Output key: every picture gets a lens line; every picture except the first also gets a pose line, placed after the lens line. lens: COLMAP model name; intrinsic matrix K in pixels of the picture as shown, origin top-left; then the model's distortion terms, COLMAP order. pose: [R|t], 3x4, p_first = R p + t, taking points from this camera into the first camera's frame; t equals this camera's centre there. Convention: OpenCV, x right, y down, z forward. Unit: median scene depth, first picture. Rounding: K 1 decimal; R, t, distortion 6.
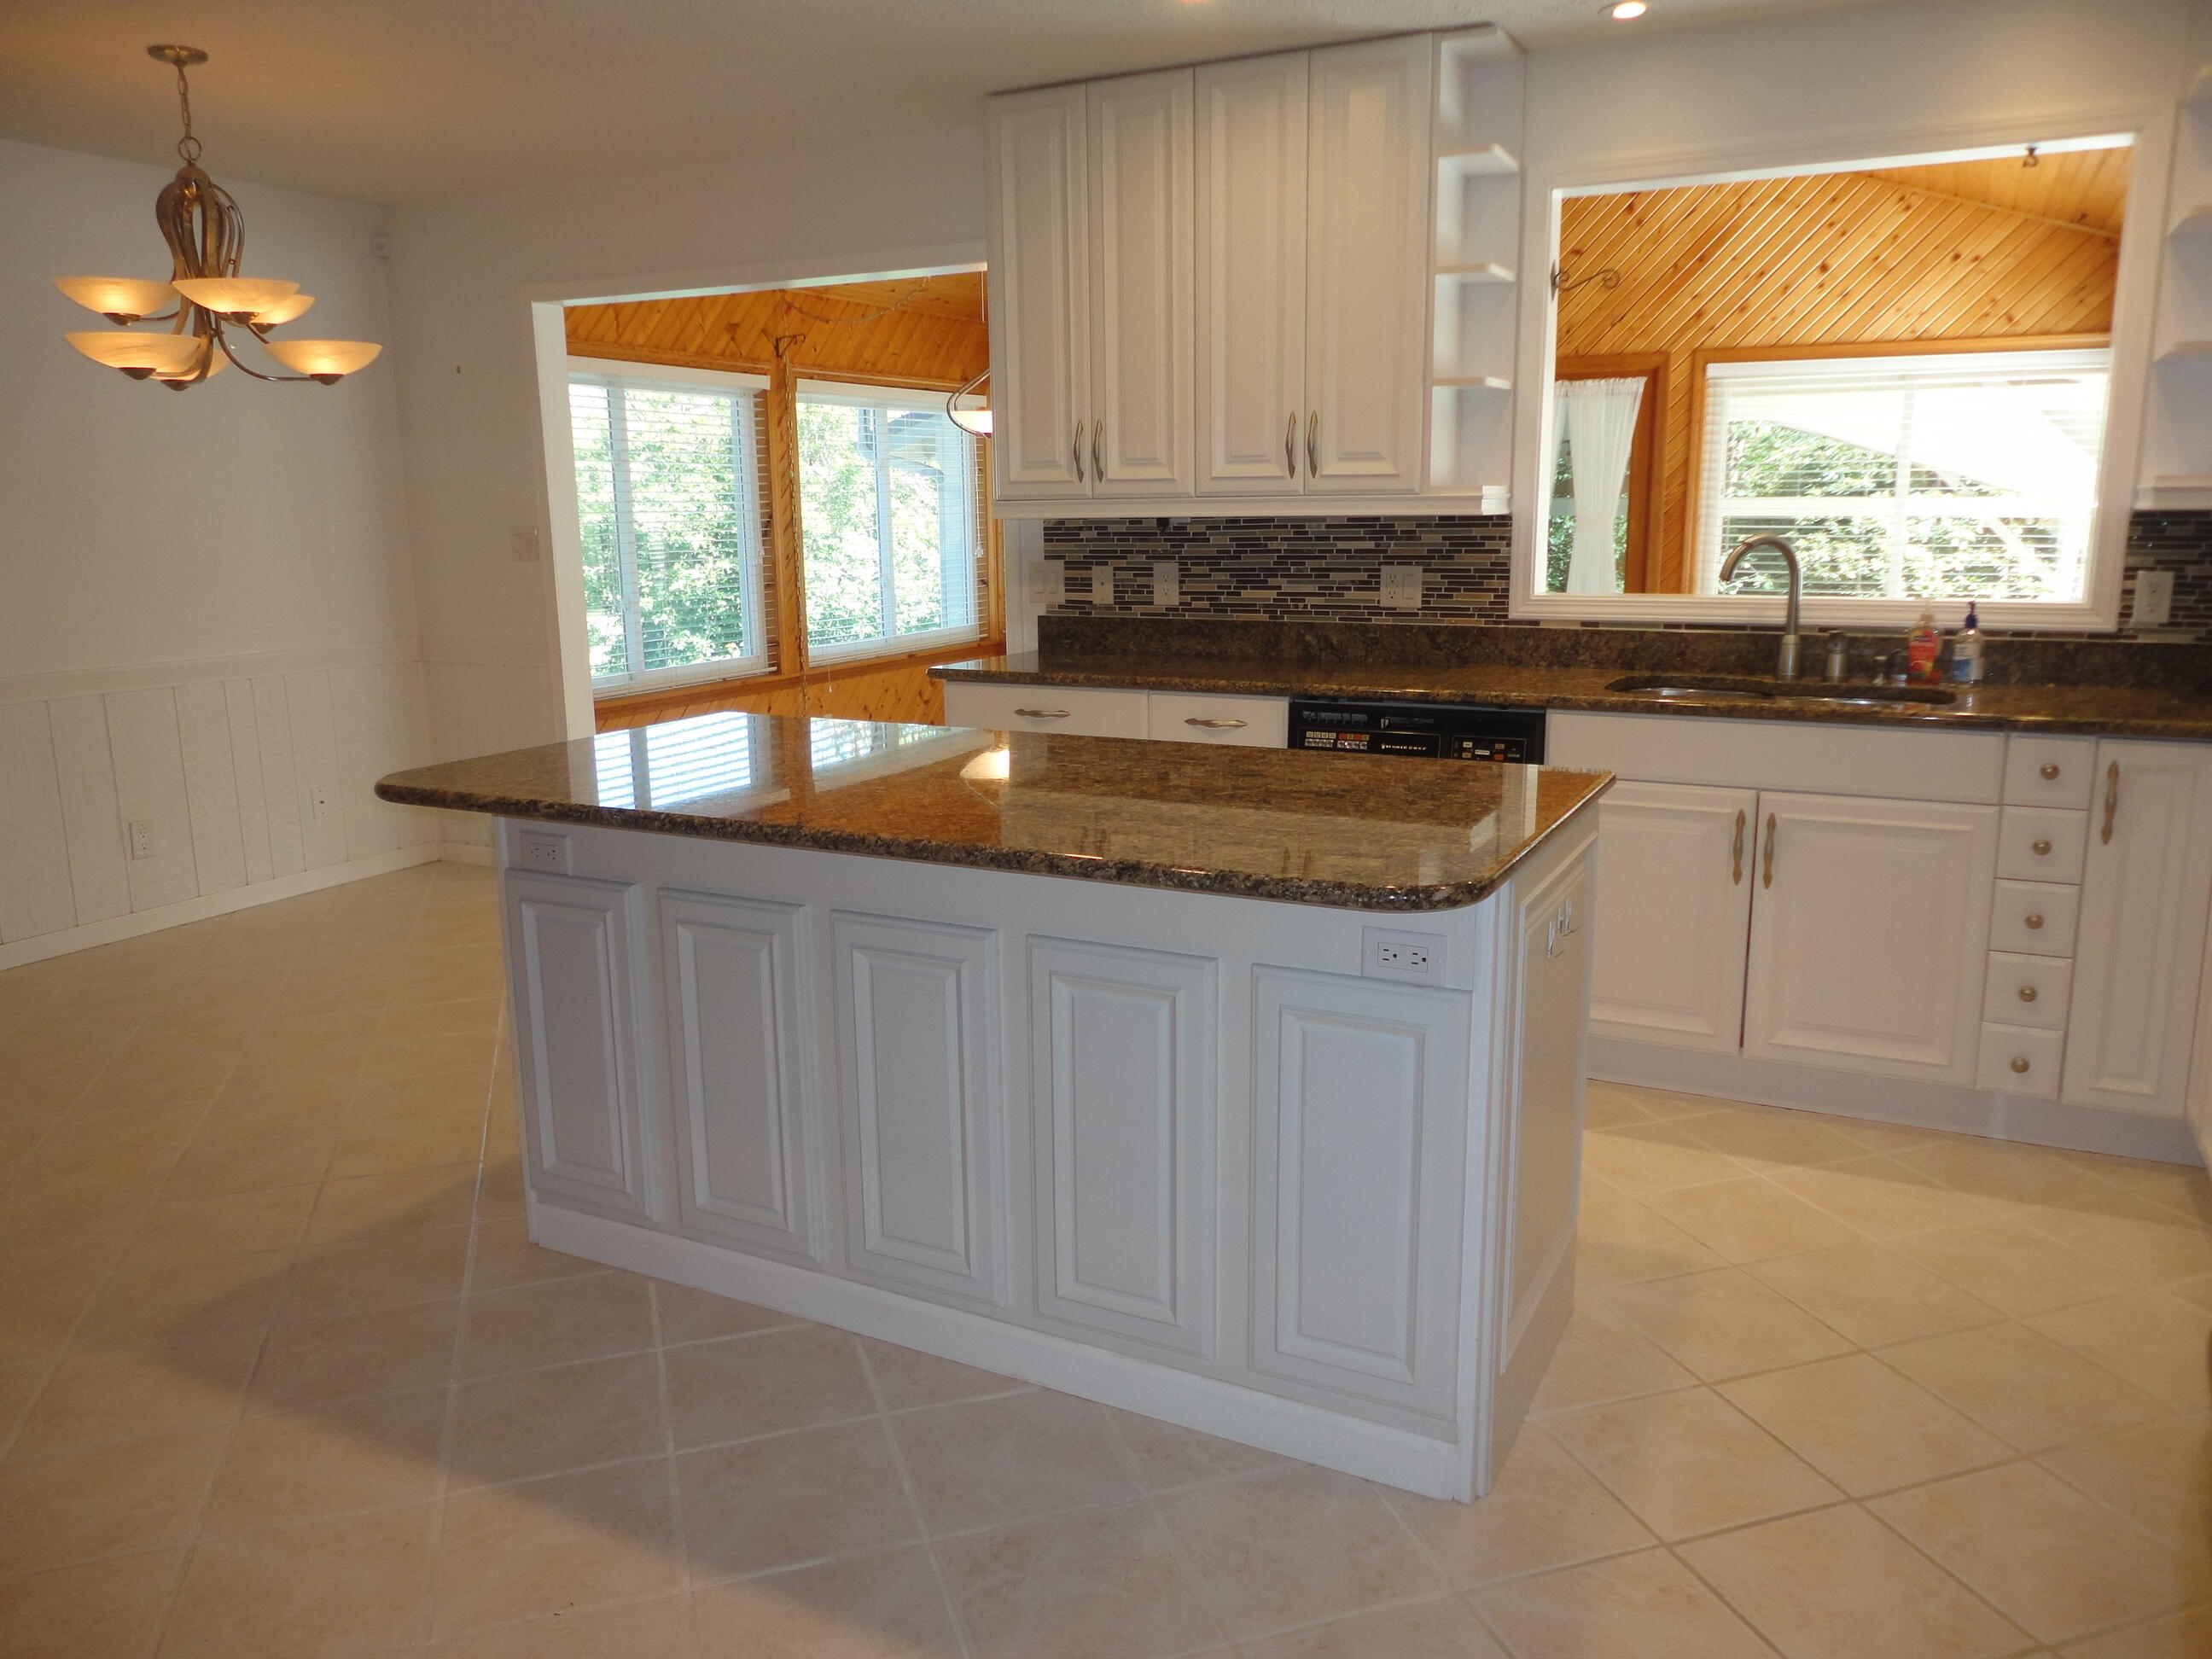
lens RADIAL K [[1597.5, 0, 1103.8], [0, 1597.5, 815.9], [0, 0, 1]] dist [-0.010125, 0.009310]
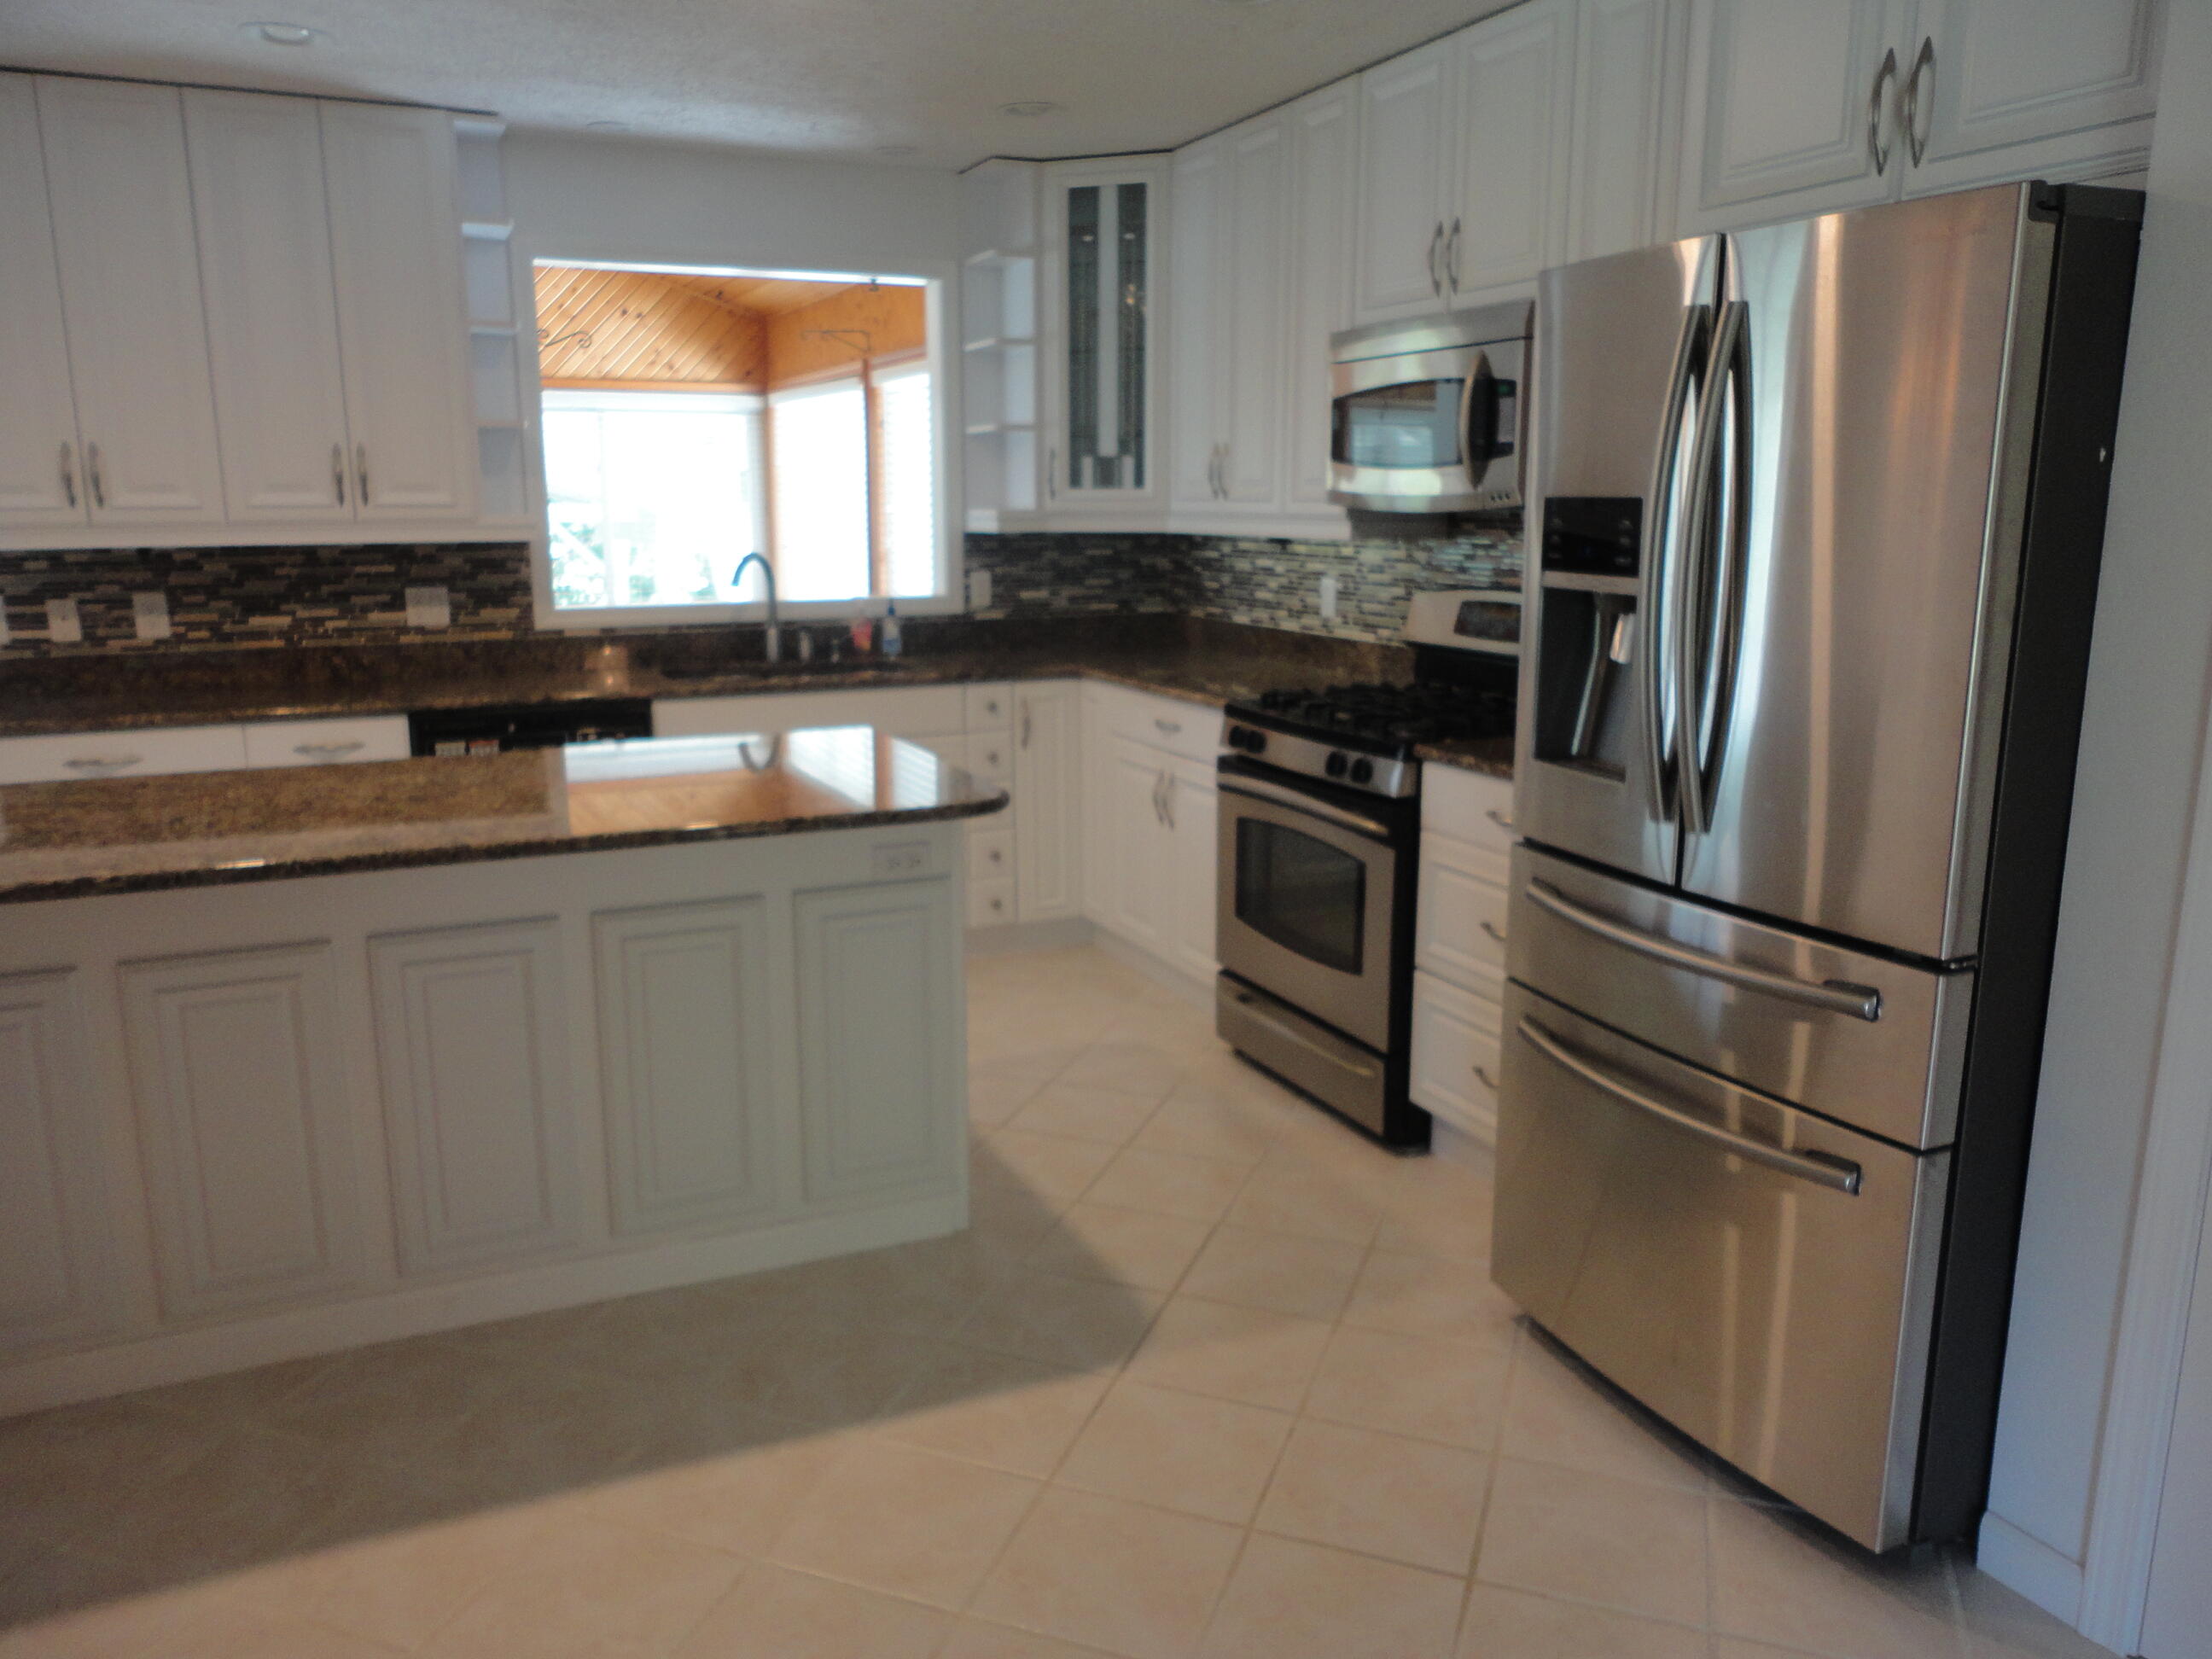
lens RADIAL K [[1597.5, 0, 1103.8], [0, 1597.5, 815.9], [0, 0, 1]] dist [-0.010125, 0.009310]
pose [[0.616053, -0.148462, 0.773587, -0.384279], [0.147748, 0.986426, 0.071648, -0.013587], [-0.773724, 0.070157, 0.629626, -0.021266]]
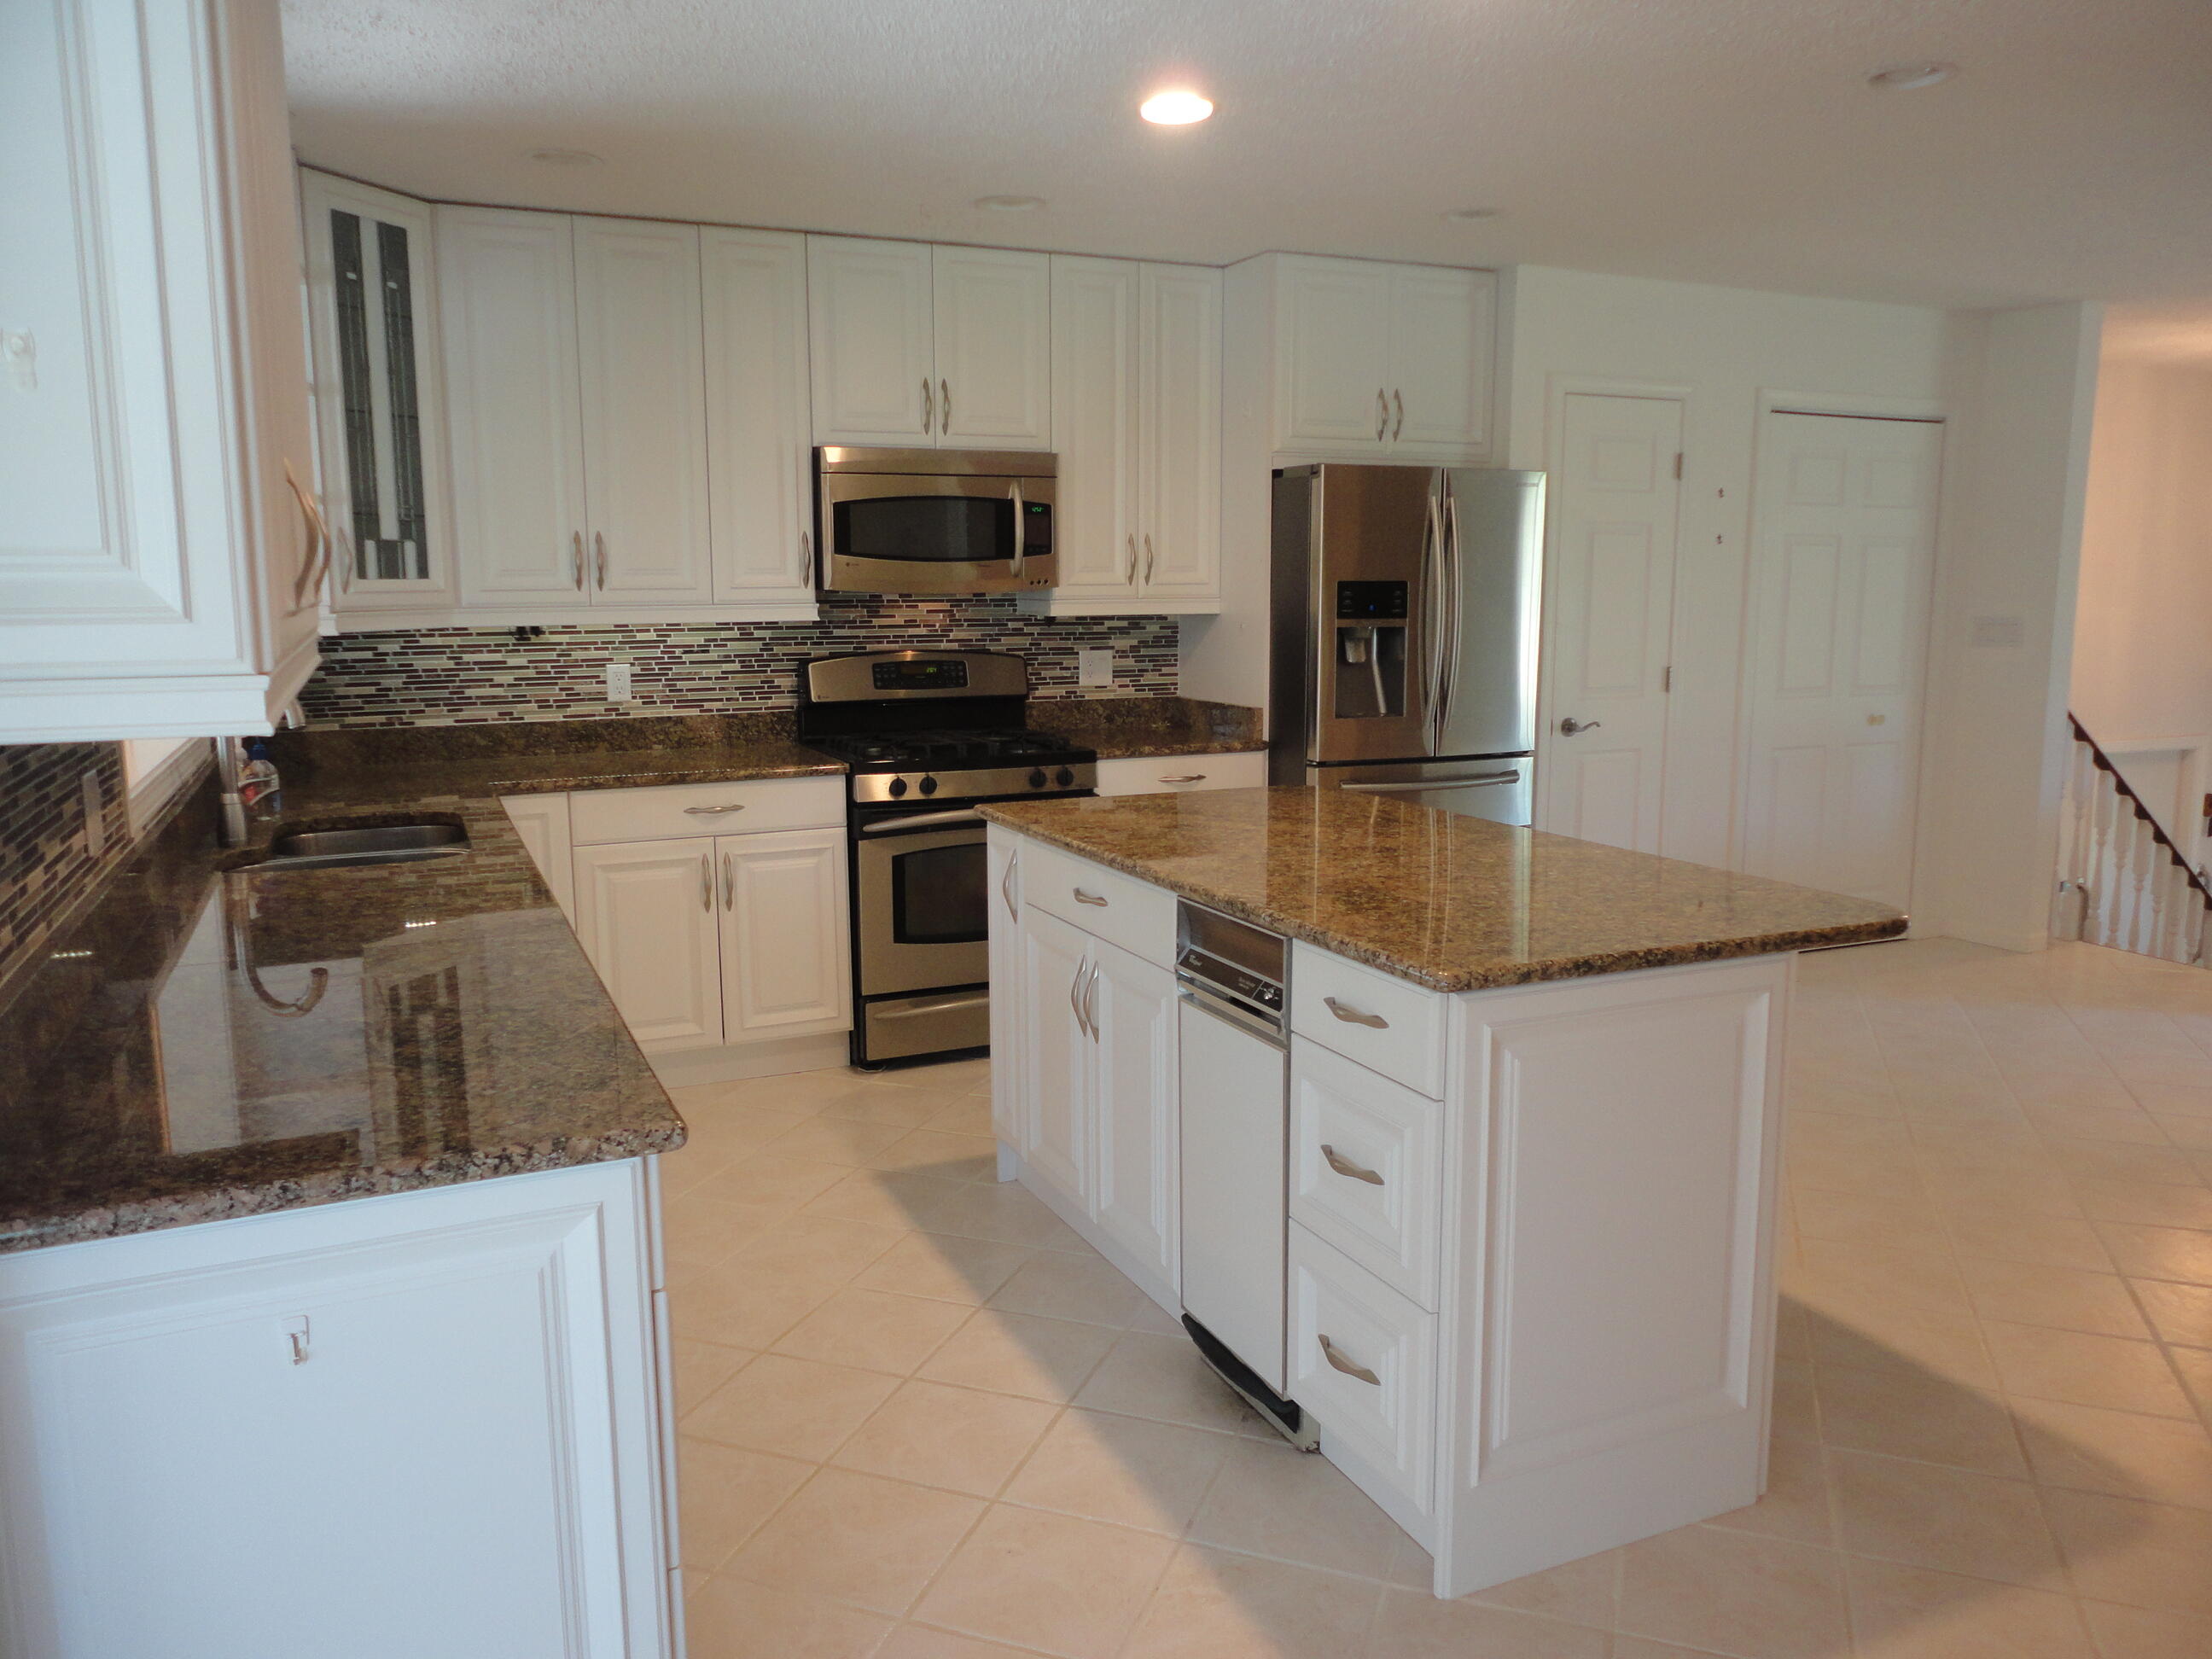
lens RADIAL K [[1597.5, 0, 1103.8], [0, 1597.5, 815.9], [0, 0, 1]] dist [-0.010125, 0.009310]
pose [[-0.785818, -0.078084, 0.613509, -0.388390], [0.133847, 0.947016, 0.291969, -0.251978], [-0.603801, 0.311551, -0.733731, 1.177812]]
